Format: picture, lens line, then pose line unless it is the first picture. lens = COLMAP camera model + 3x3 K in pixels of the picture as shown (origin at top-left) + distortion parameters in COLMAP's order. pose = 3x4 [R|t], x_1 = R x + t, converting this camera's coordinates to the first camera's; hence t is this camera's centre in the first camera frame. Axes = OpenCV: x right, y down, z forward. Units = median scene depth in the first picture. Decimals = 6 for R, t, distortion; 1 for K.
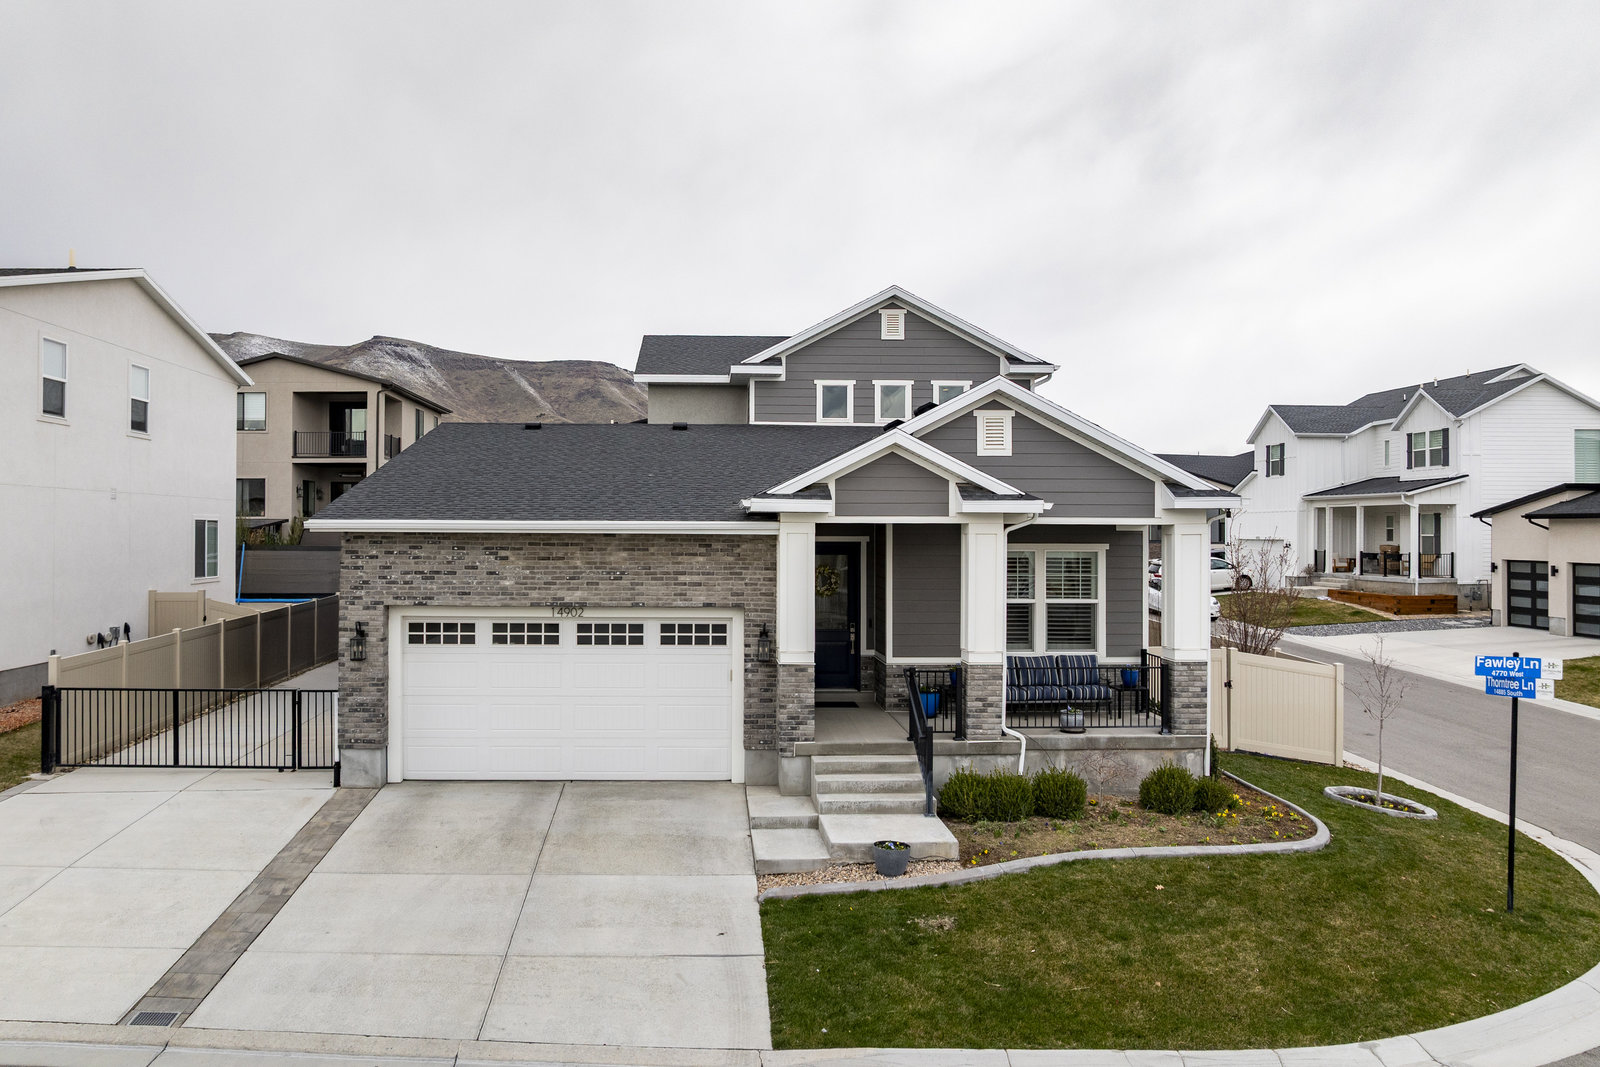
lens RADIAL K [[1169.4, 0, 716.1], [0, 1169.4, 534.2], [0, 0, 1]] dist [-0.043735, 0.010605]
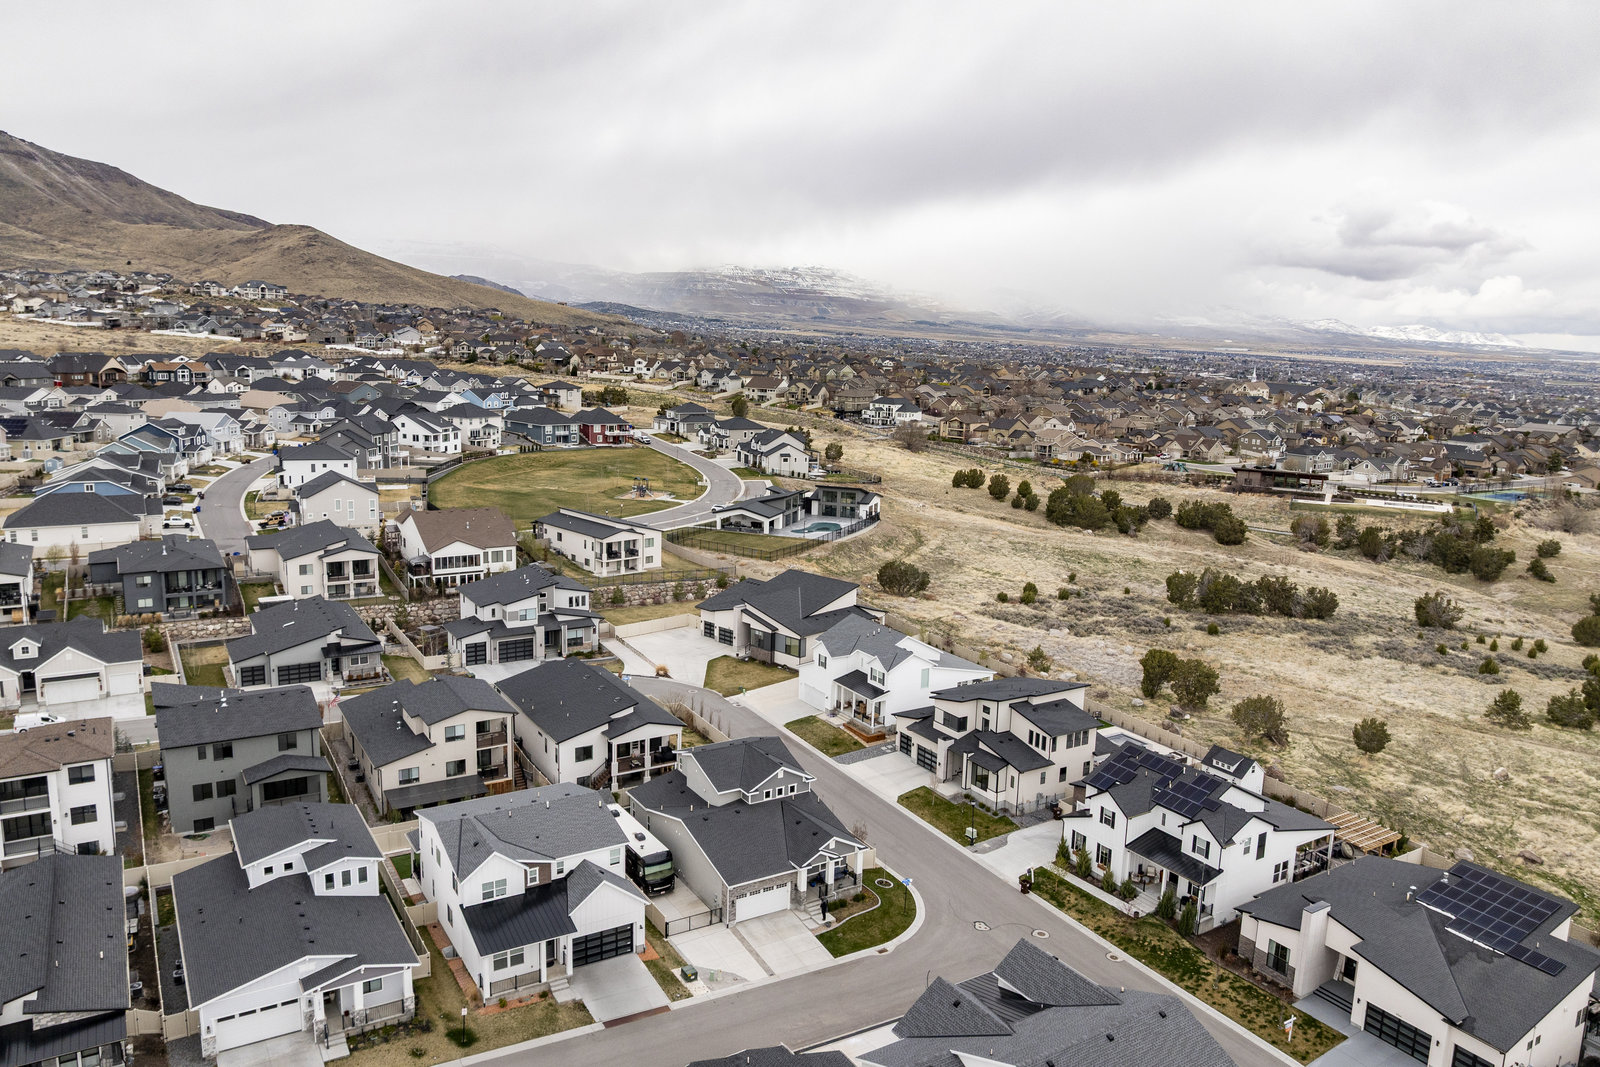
lens RADIAL K [[1136.9, 0, 800.0], [0, 1136.9, 533.5], [0, 0, 1]] dist [-0.033593, -0.004149]
pose [[0.862659, -0.073534, 0.500413, -2.592565], [-0.020185, 0.983582, 0.179330, -2.605115], [-0.505384, -0.164801, 0.847011, -3.422627]]
